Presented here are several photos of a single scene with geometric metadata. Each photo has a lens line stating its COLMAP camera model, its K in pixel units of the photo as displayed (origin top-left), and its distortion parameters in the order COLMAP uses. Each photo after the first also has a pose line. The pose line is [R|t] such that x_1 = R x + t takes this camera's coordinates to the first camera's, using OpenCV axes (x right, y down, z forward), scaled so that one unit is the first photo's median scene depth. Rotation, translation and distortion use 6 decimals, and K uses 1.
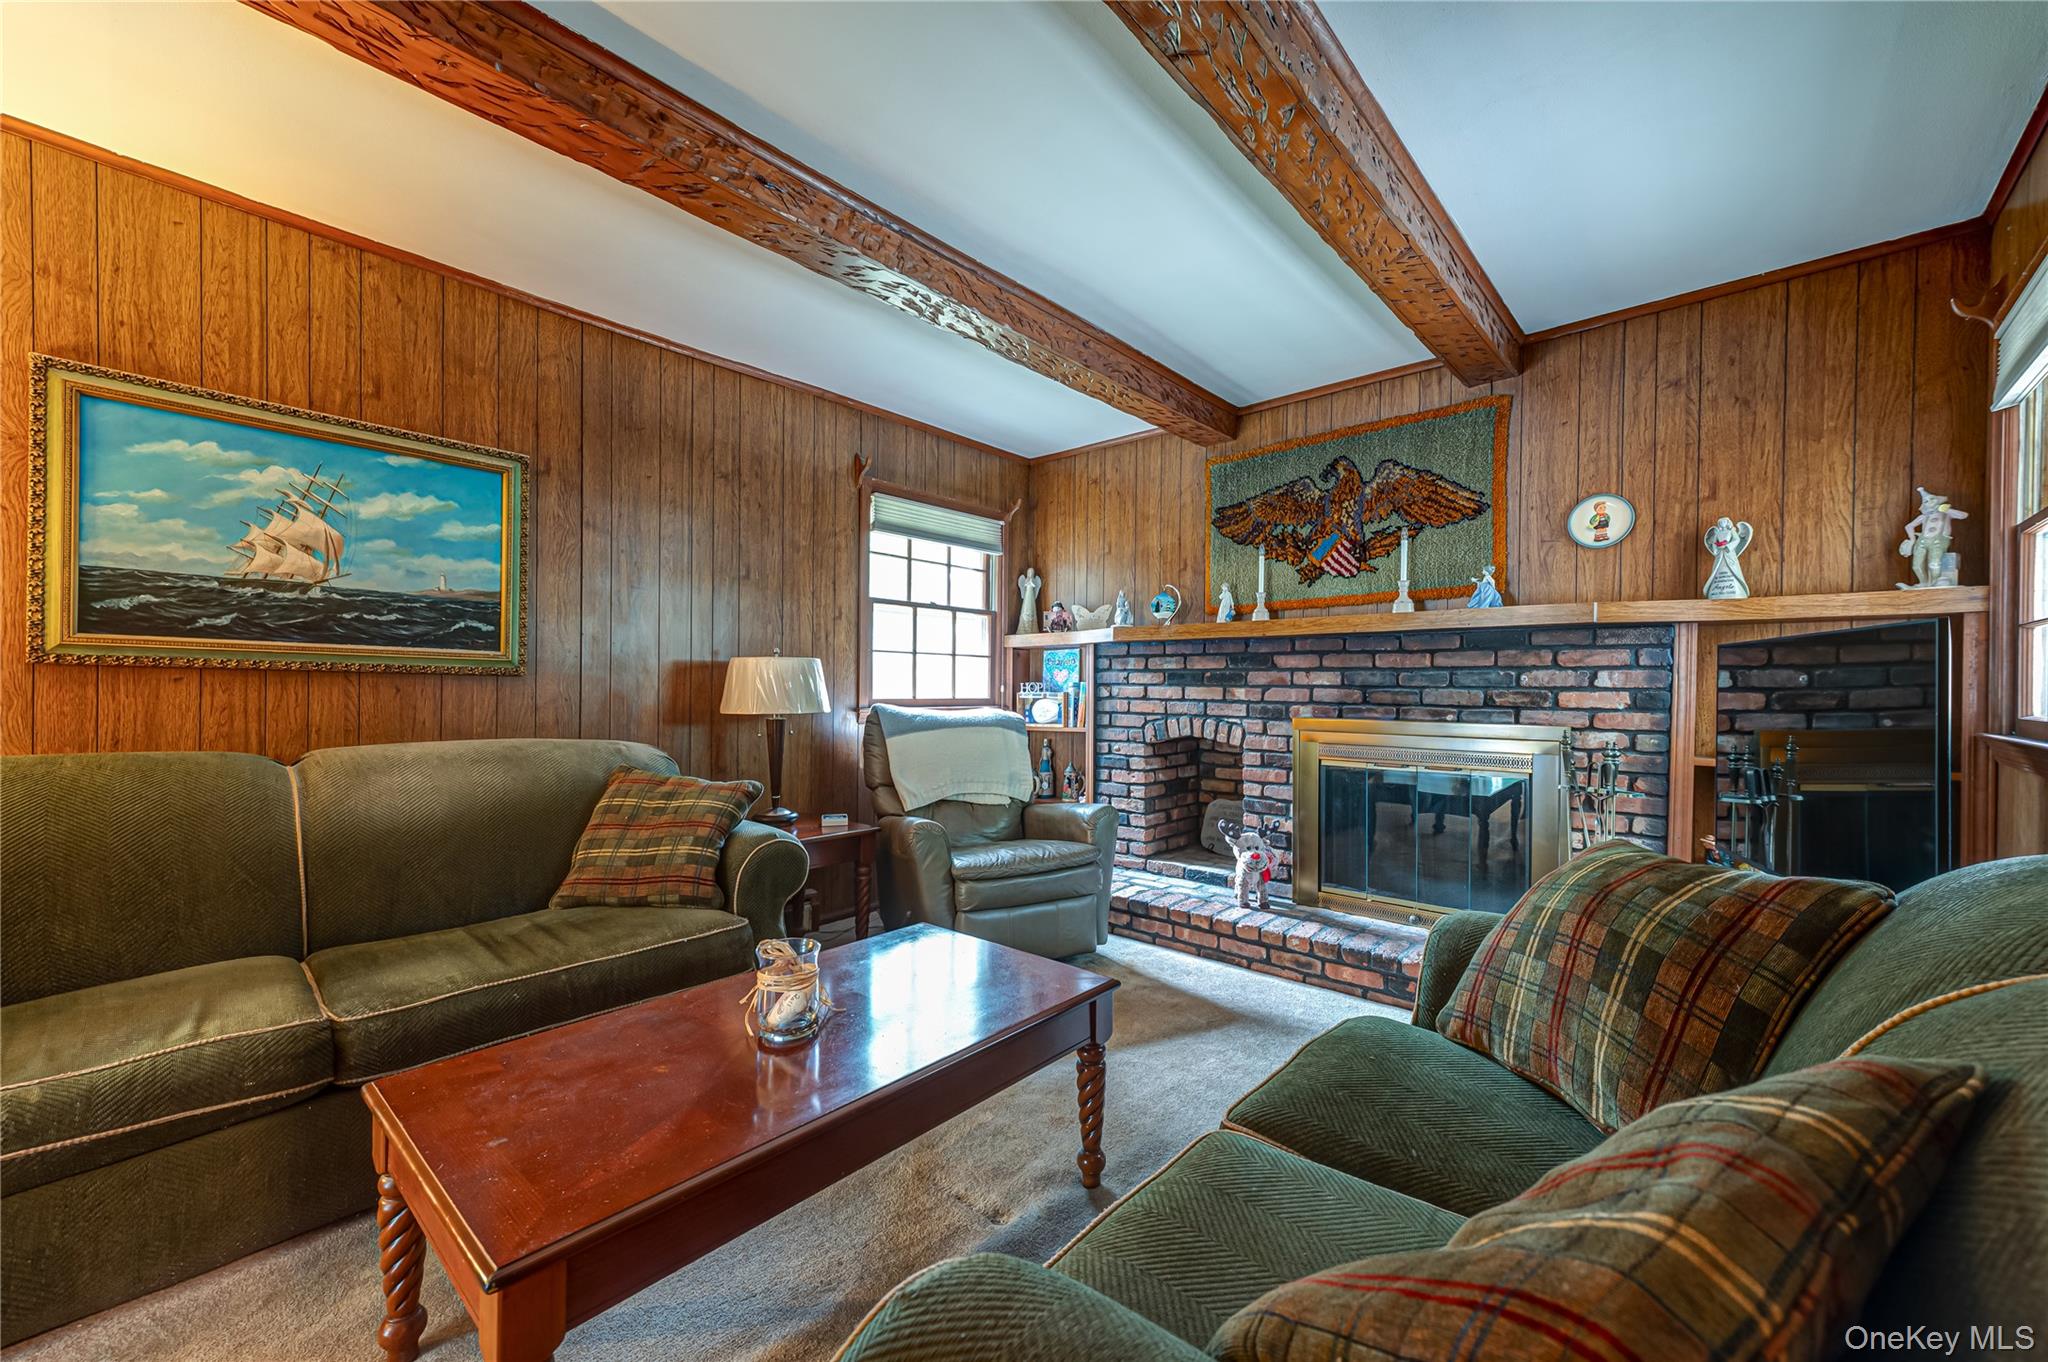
lens RADIAL K [[796.7, 0, 1016.5], [0, 796.7, 689.6], [0, 0, 1]] dist [0.010829, -0.000139]
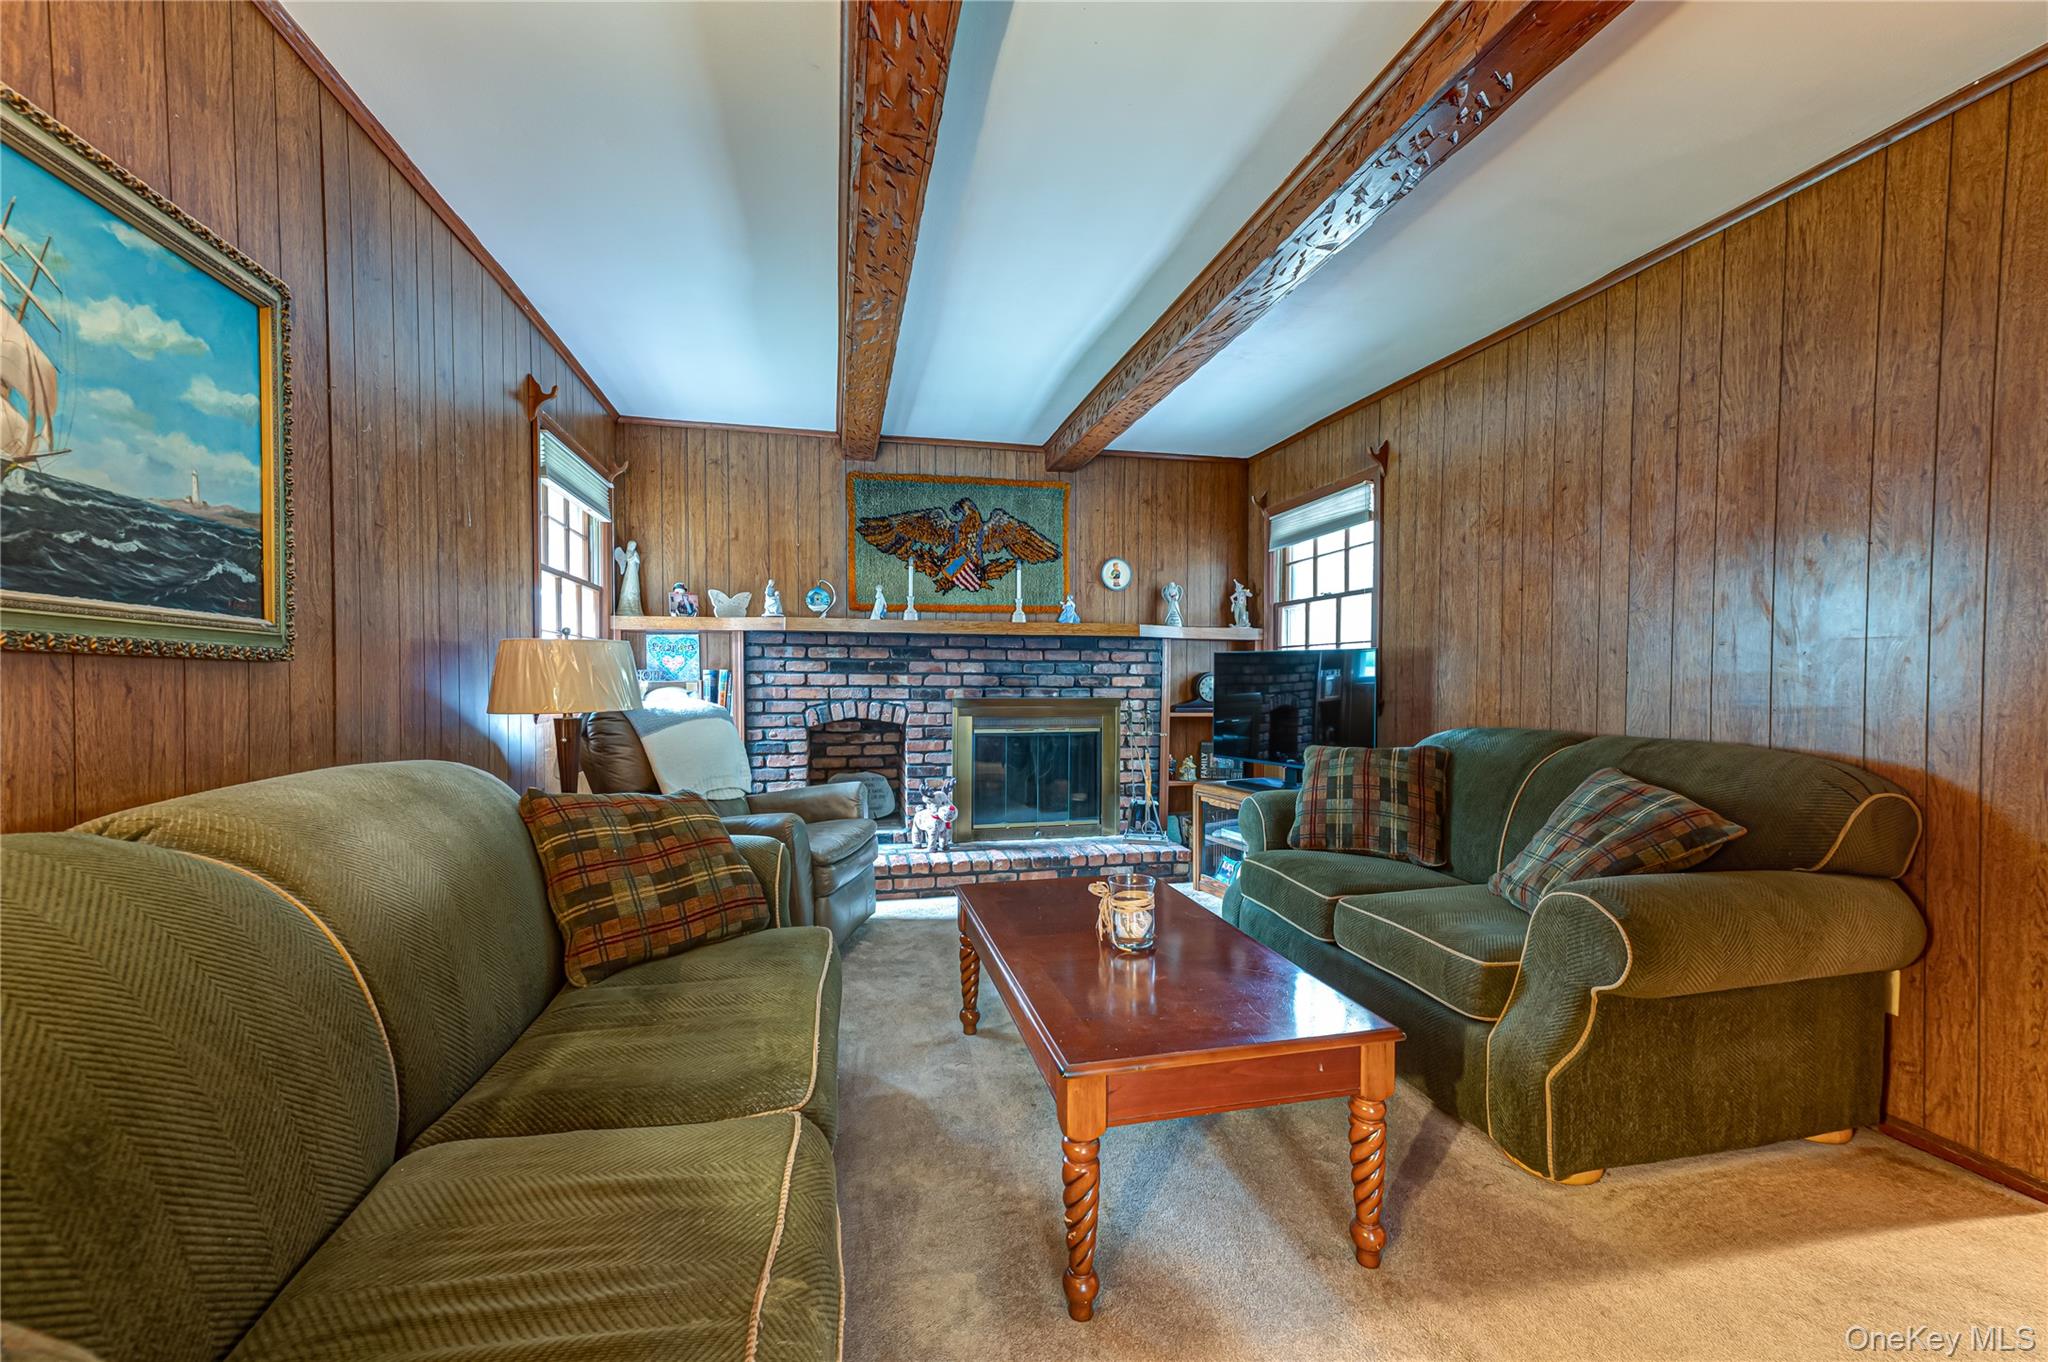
lens RADIAL K [[796.7, 0, 1020.5], [0, 796.7, 691.5], [0, 0, 1]] dist [0.010829, -0.000139]
pose [[0.575515, -0.021764, 0.817502, -0.663099], [0.003592, 0.999703, 0.024085, -0.006562], [-0.817783, -0.010925, 0.575422, 0.184148]]
